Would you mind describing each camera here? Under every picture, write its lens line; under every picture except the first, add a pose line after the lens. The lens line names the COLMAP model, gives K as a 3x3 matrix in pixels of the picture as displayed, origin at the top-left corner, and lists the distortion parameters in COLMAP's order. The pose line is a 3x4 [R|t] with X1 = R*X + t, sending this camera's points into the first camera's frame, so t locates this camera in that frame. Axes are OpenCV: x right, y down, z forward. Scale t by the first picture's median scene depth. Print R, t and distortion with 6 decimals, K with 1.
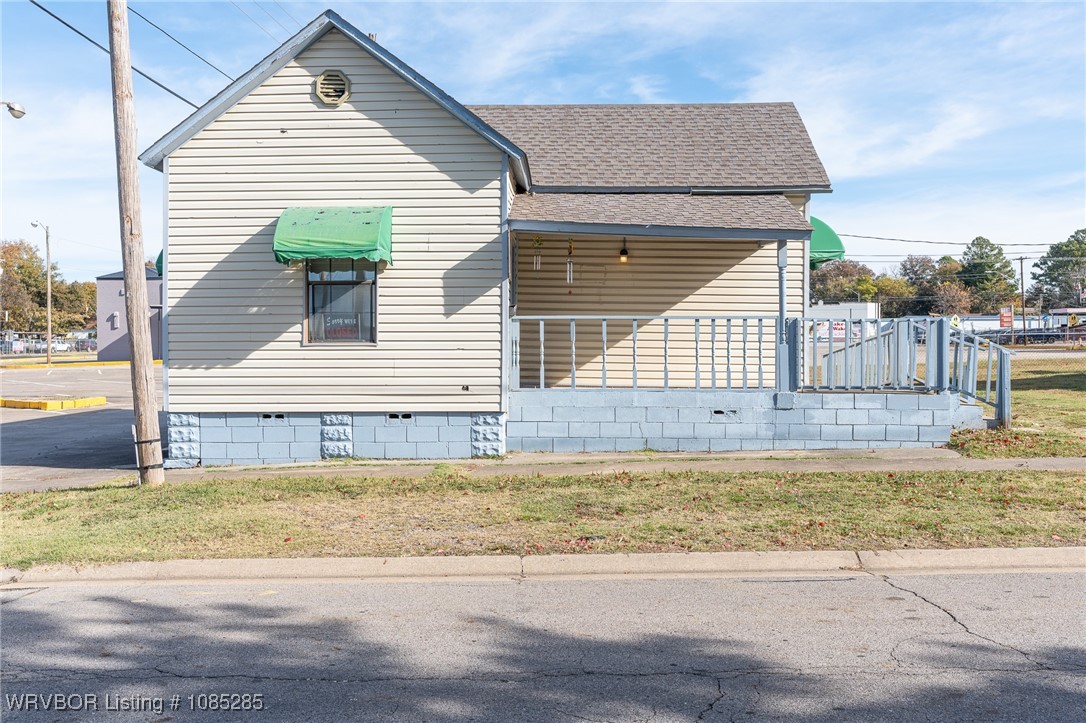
lens RADIAL K [[976.5, 0, 543.6], [0, 976.5, 364.2], [0, 0, 1]] dist [0.014767, 0.001398]
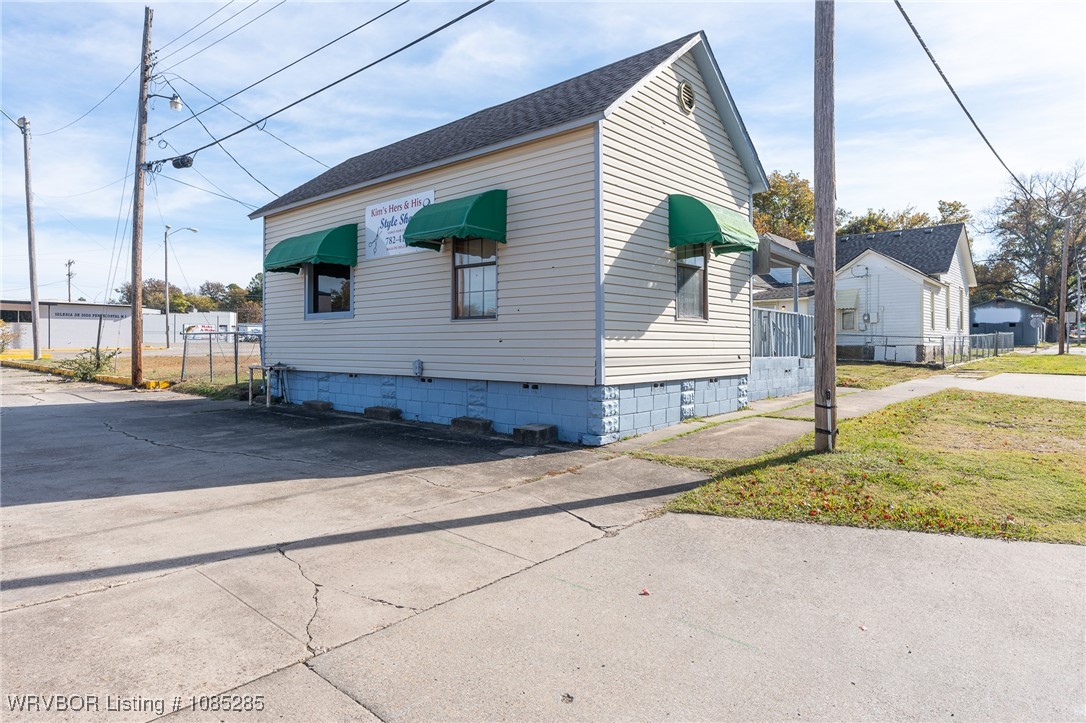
lens RADIAL K [[632.5, 0, 543.8], [0, 632.5, 351.3], [0, 0, 1]] dist [-0.006101, -0.000563]
pose [[0.638024, -0.003001, 0.770011, -0.894342], [0.009275, 0.999950, -0.003788, 0.017839], [-0.769961, 0.009559, 0.638020, 0.656069]]
